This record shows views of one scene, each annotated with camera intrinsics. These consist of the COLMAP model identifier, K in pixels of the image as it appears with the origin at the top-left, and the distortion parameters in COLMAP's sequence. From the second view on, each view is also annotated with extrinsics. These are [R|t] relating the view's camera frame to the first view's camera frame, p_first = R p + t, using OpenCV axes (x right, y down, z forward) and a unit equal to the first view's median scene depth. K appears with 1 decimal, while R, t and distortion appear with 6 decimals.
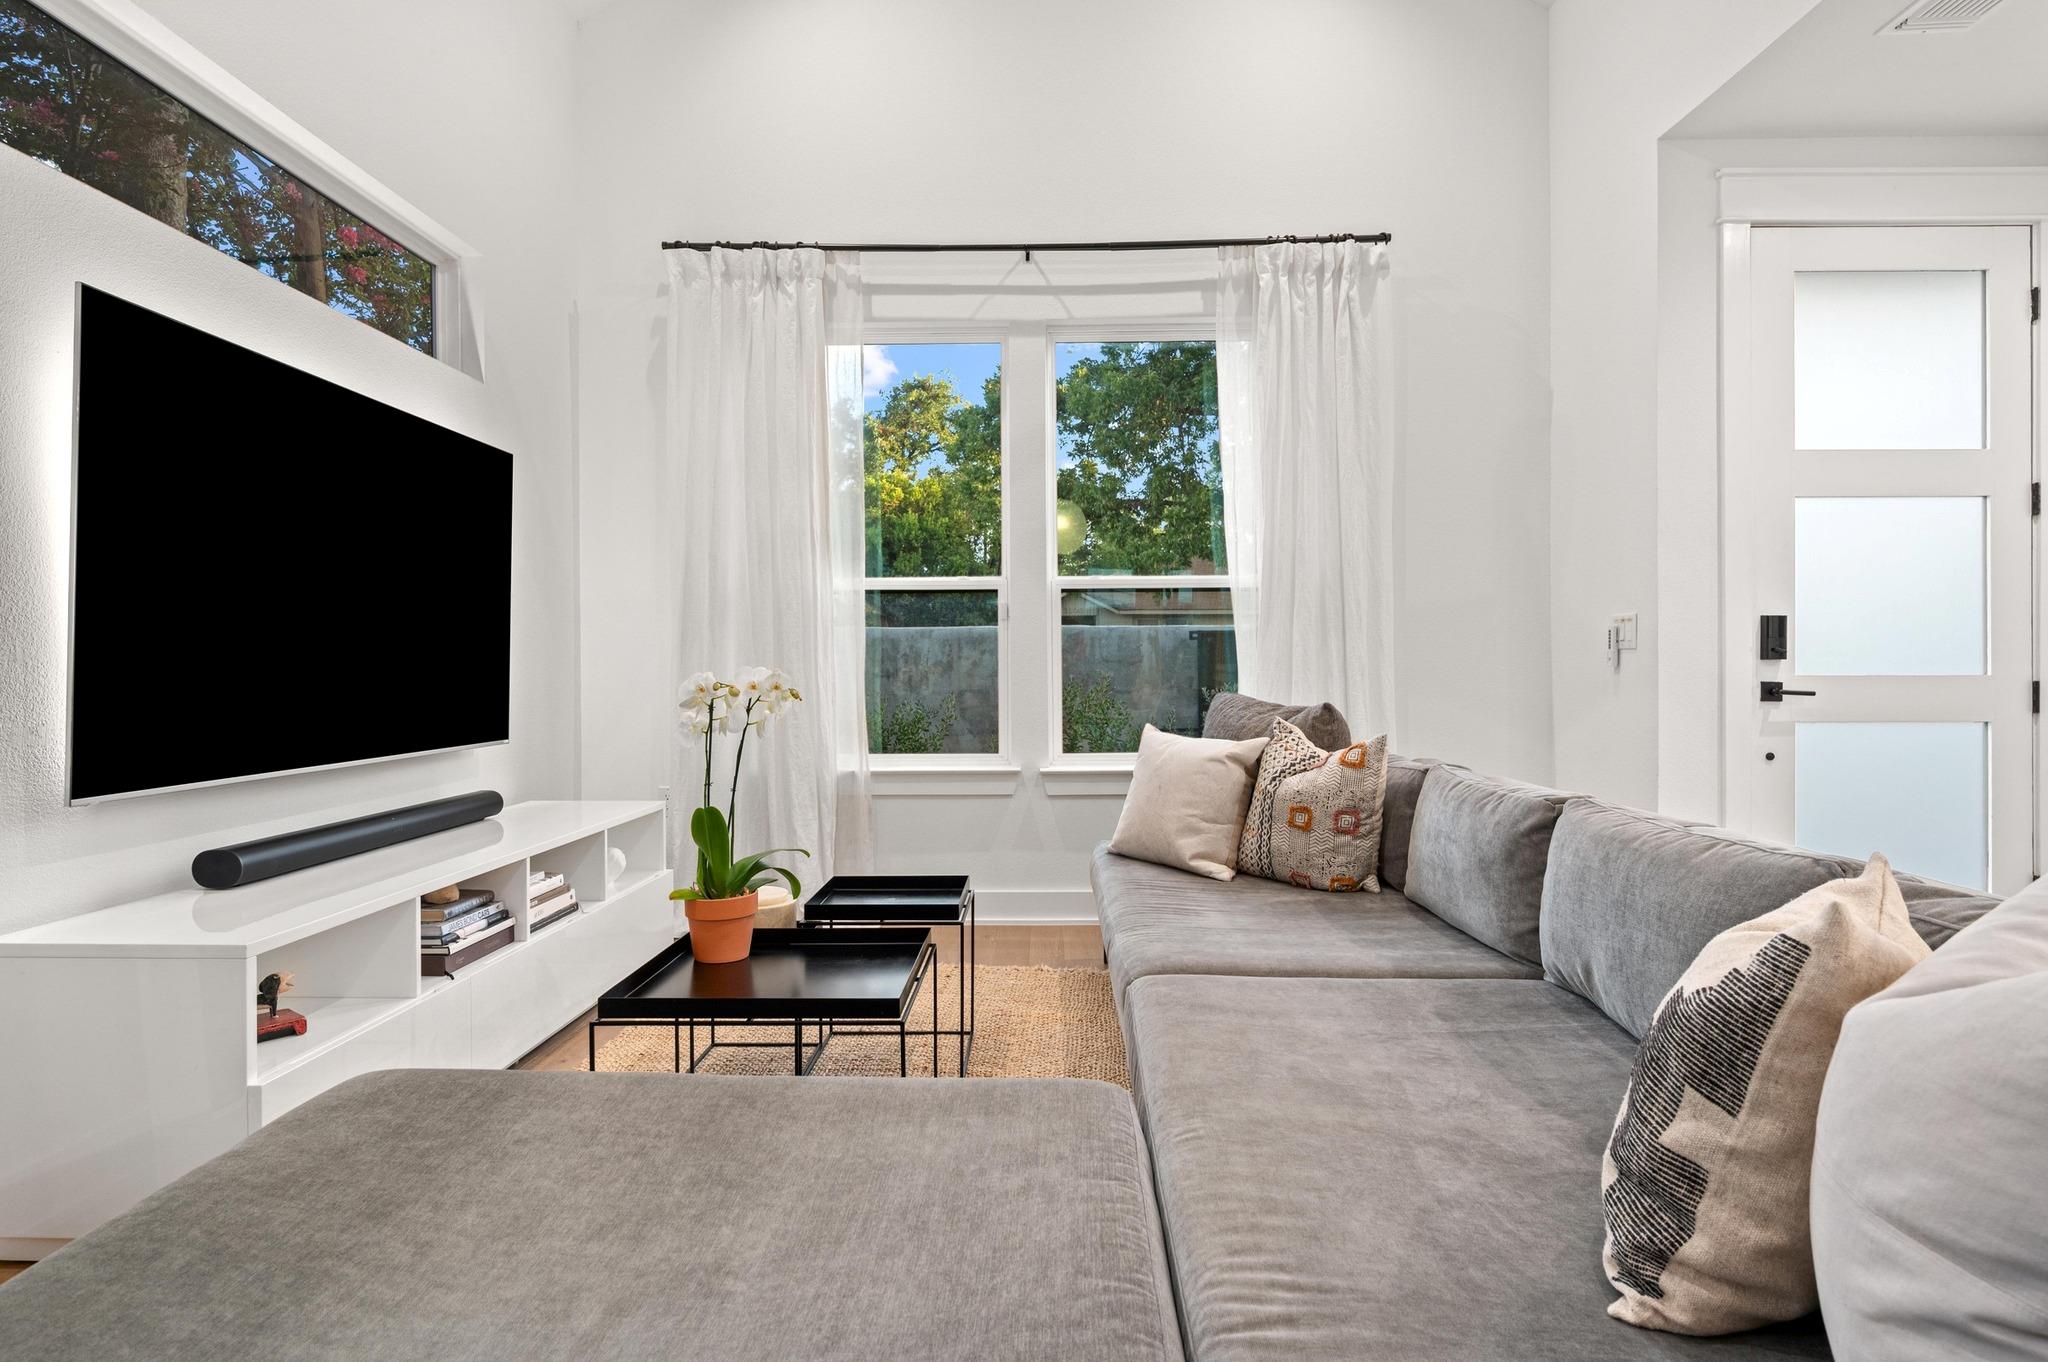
lens RADIAL K [[1113.7, 0, 1024.0], [0, 1113.7, 681.0], [0, 0, 1]] dist [0.000706, 0.000180]
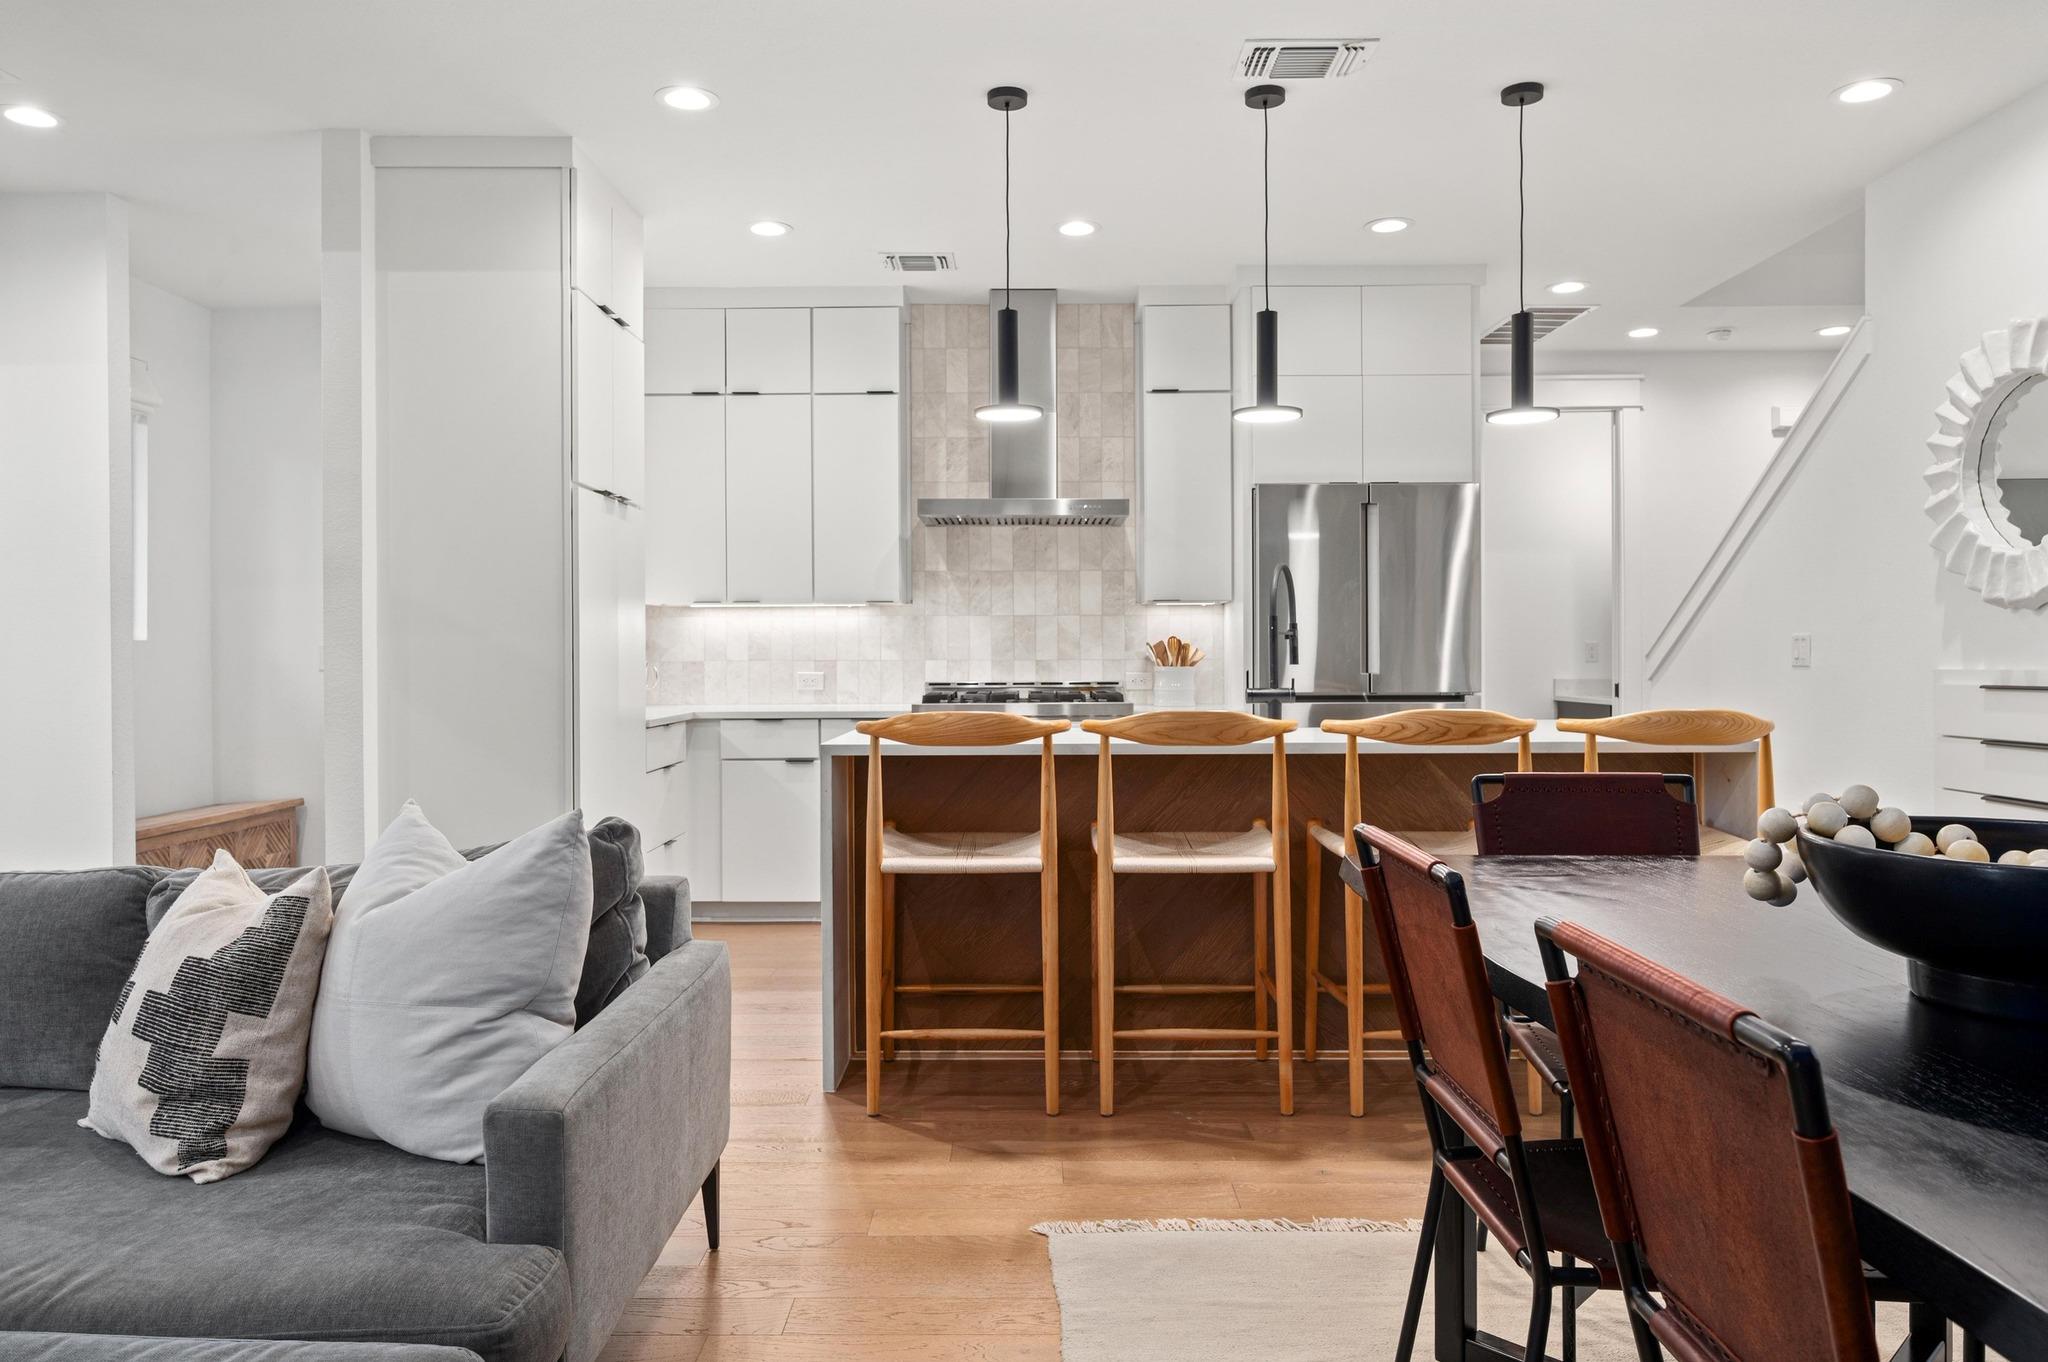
lens RADIAL K [[1372.1, 0, 1024.0], [0, 1372.1, 681.0], [0, 0, 1]] dist [-0.004086, -0.000621]
pose [[-0.016239, -0.008393, 0.999833, -0.469951], [0.013007, 0.999878, 0.008605, -0.031731], [-0.999784, 0.013145, -0.016128, -0.018096]]
